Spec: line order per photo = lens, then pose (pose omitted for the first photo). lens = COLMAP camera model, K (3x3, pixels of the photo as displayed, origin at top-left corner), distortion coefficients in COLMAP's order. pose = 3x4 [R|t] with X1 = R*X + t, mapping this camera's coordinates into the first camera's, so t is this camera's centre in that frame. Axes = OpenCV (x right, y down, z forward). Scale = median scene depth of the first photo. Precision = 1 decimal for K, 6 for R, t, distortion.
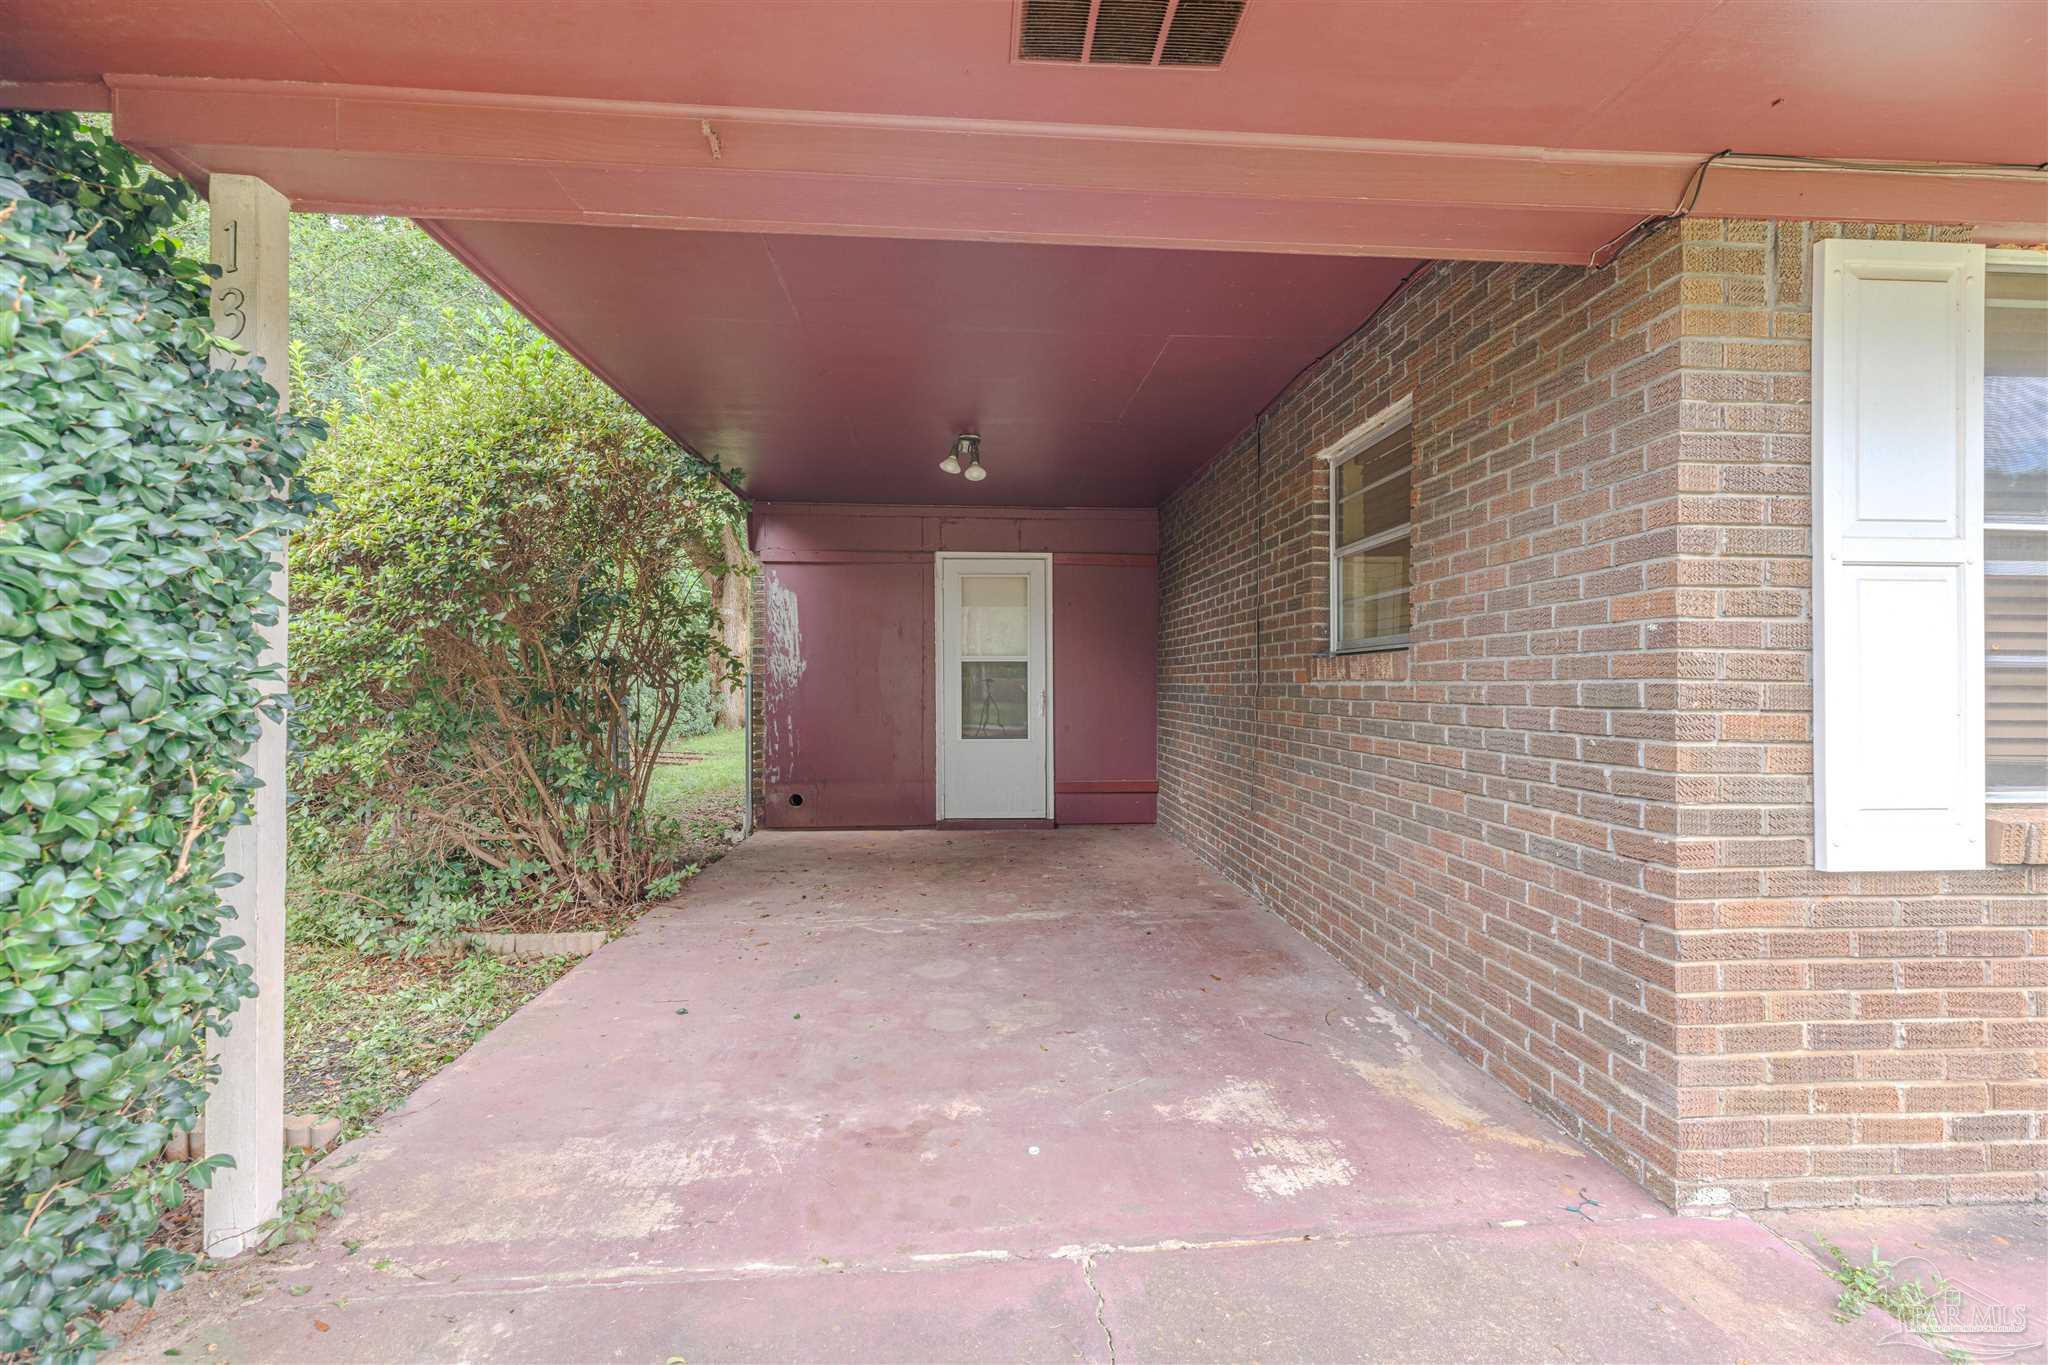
lens RADIAL K [[914.6, 0, 1020.9], [0, 914.6, 682.0], [0, 0, 1]] dist [0.005327, -0.000617]
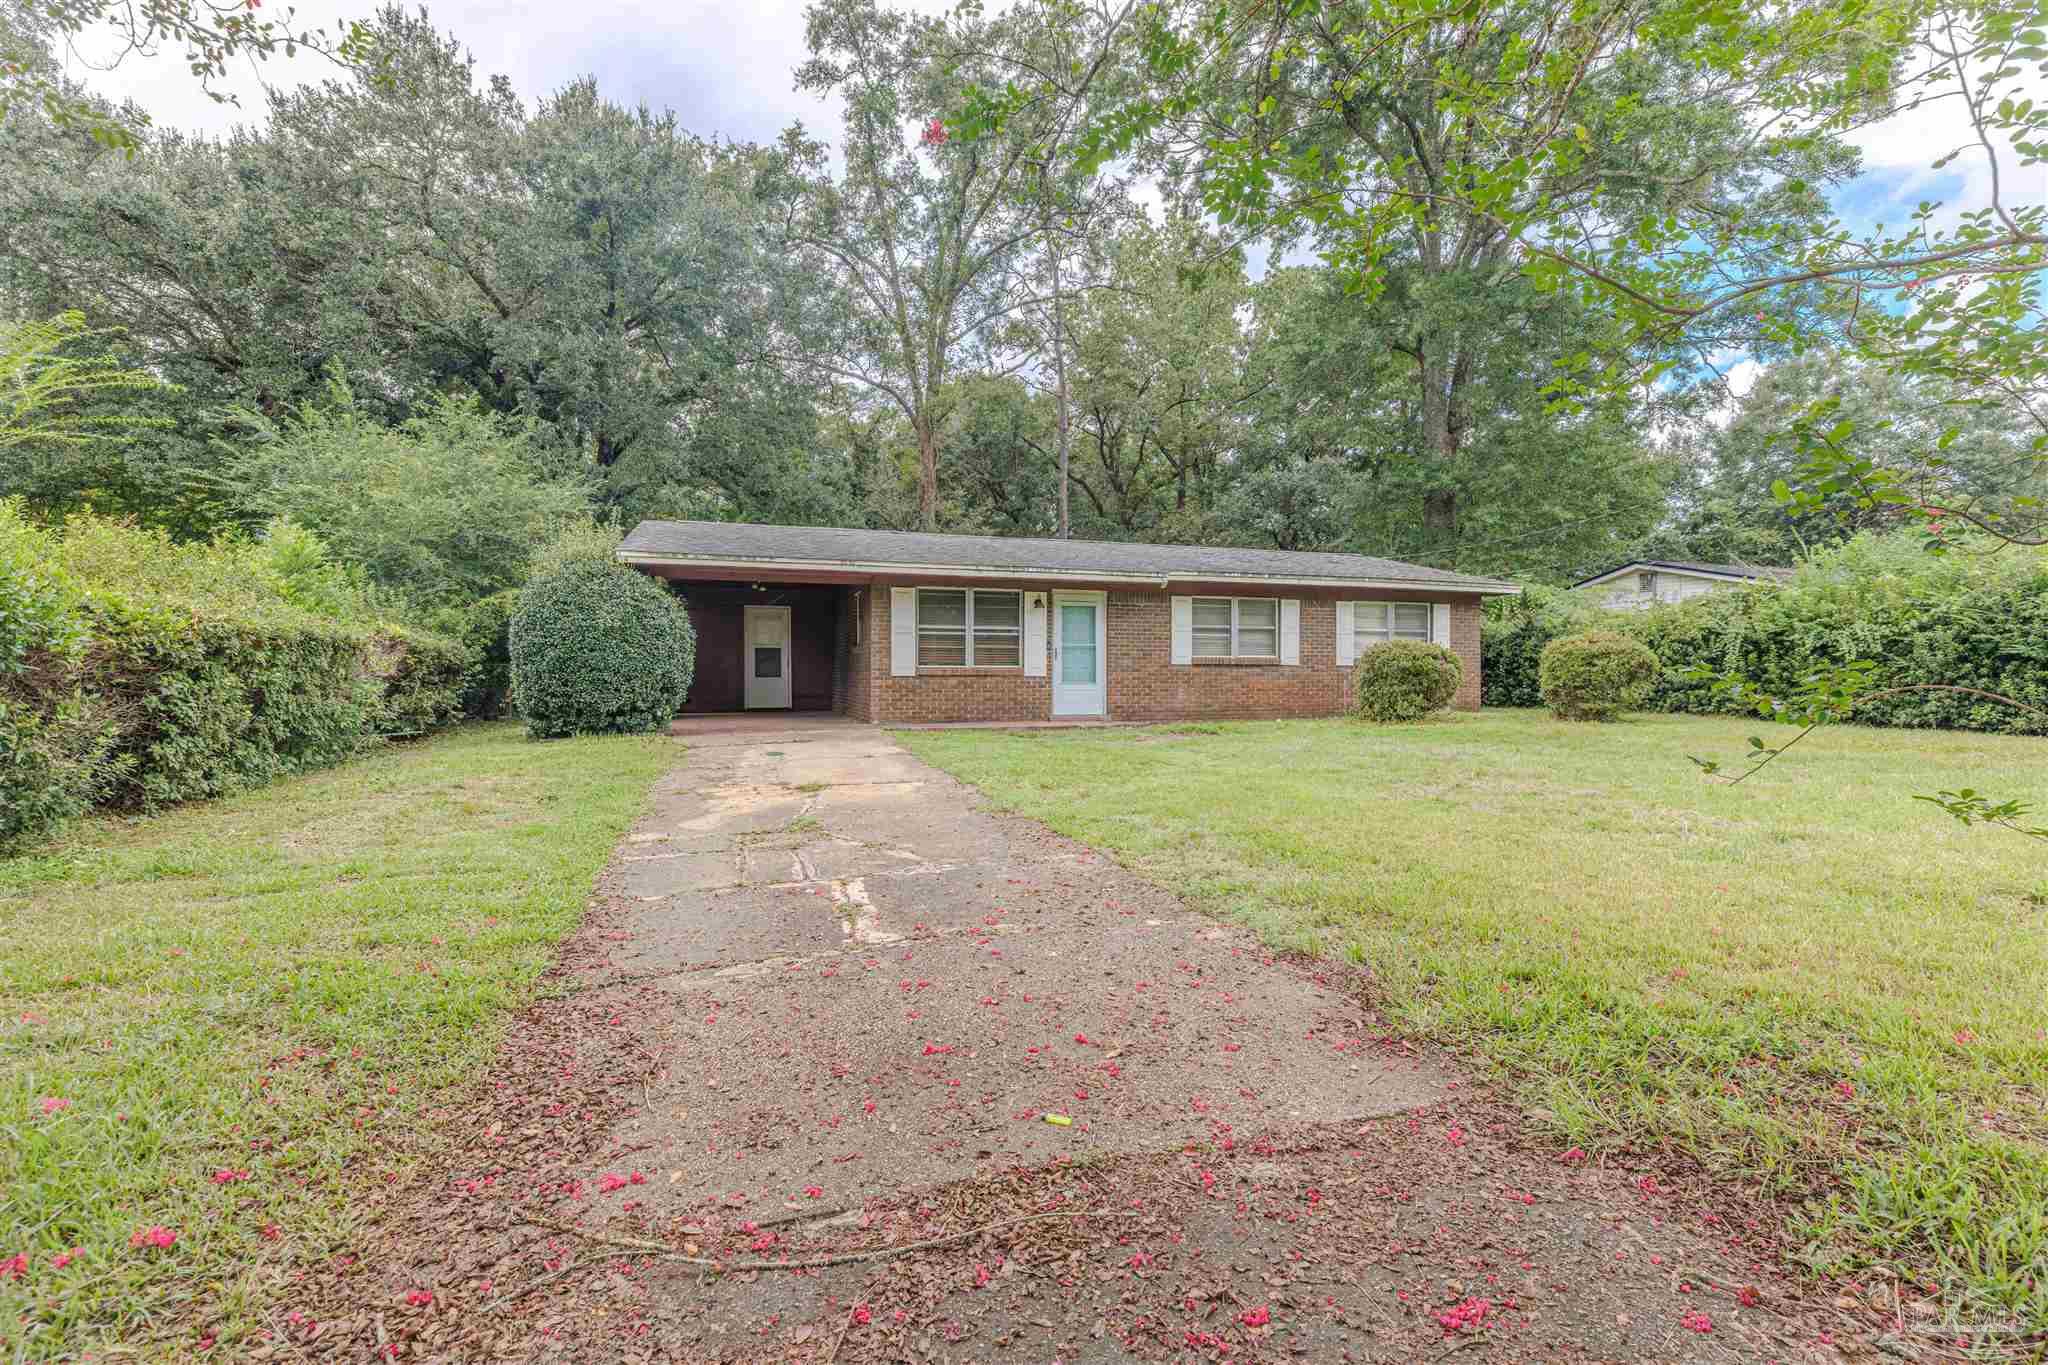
lens RADIAL K [[914.6, 0, 1020.9], [0, 914.6, 682.0], [0, 0, 1]] dist [0.005327, -0.000617]
pose [[0.969227, -0.003390, 0.246144, 0.097521], [0.001146, 0.999956, 0.009259, 0.183849], [-0.246165, -0.008692, 0.969189, -6.014300]]
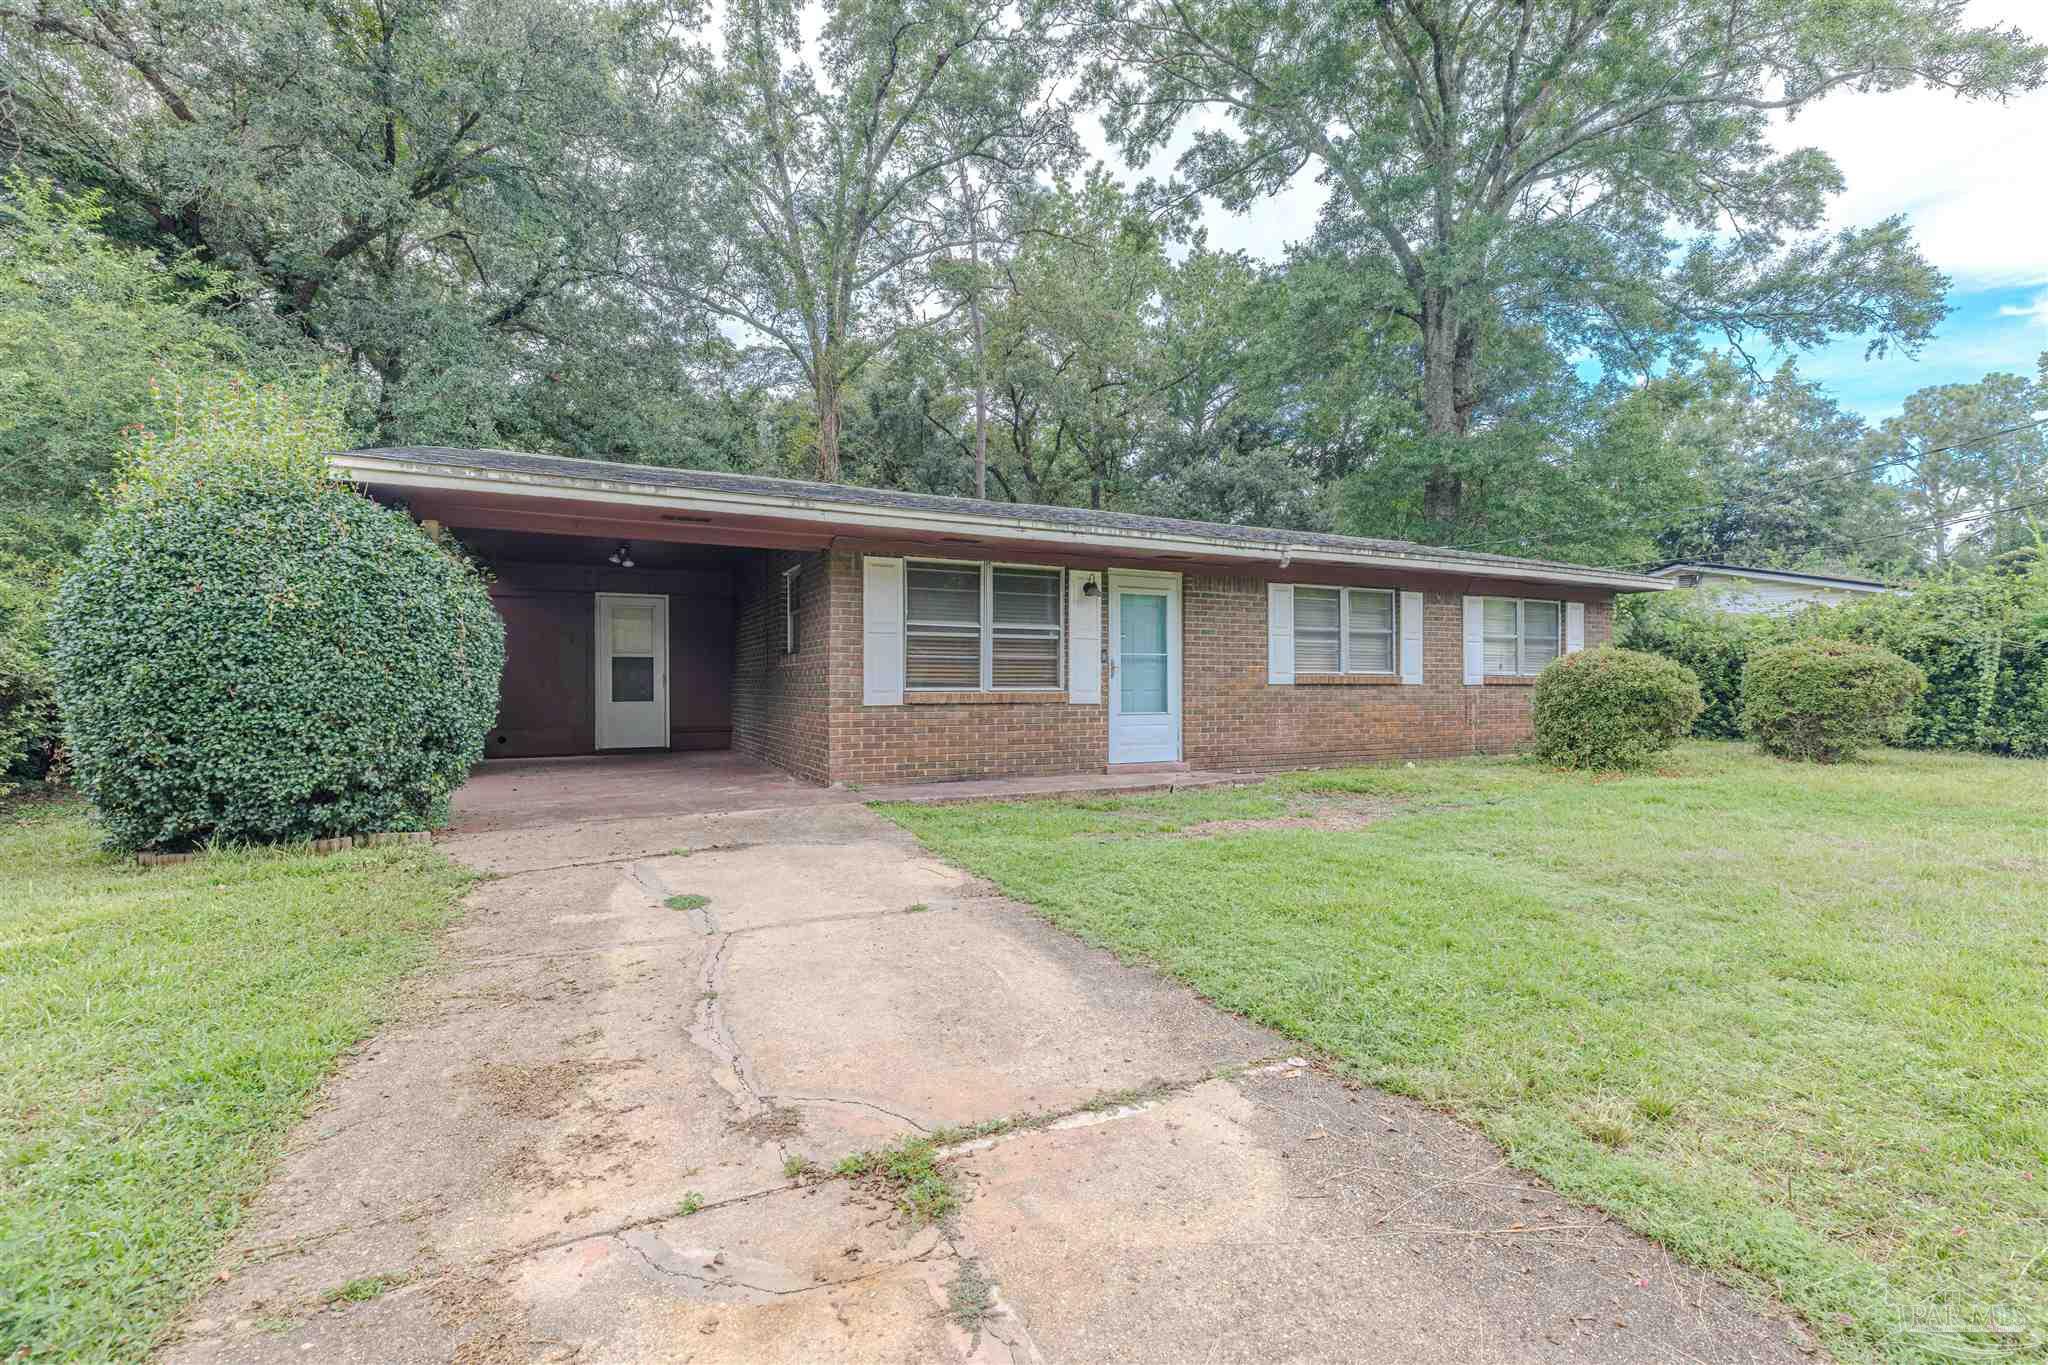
lens RADIAL K [[918.1, 0, 1024.0], [0, 918.1, 682.5], [0, 0, 1]] dist [-0.001468, -0.000203]
pose [[0.920771, -0.001111, 0.390102, -0.089658], [0.001644, 0.999998, -0.001034, 0.102446], [-0.390100, 0.001593, 0.920771, -3.101608]]
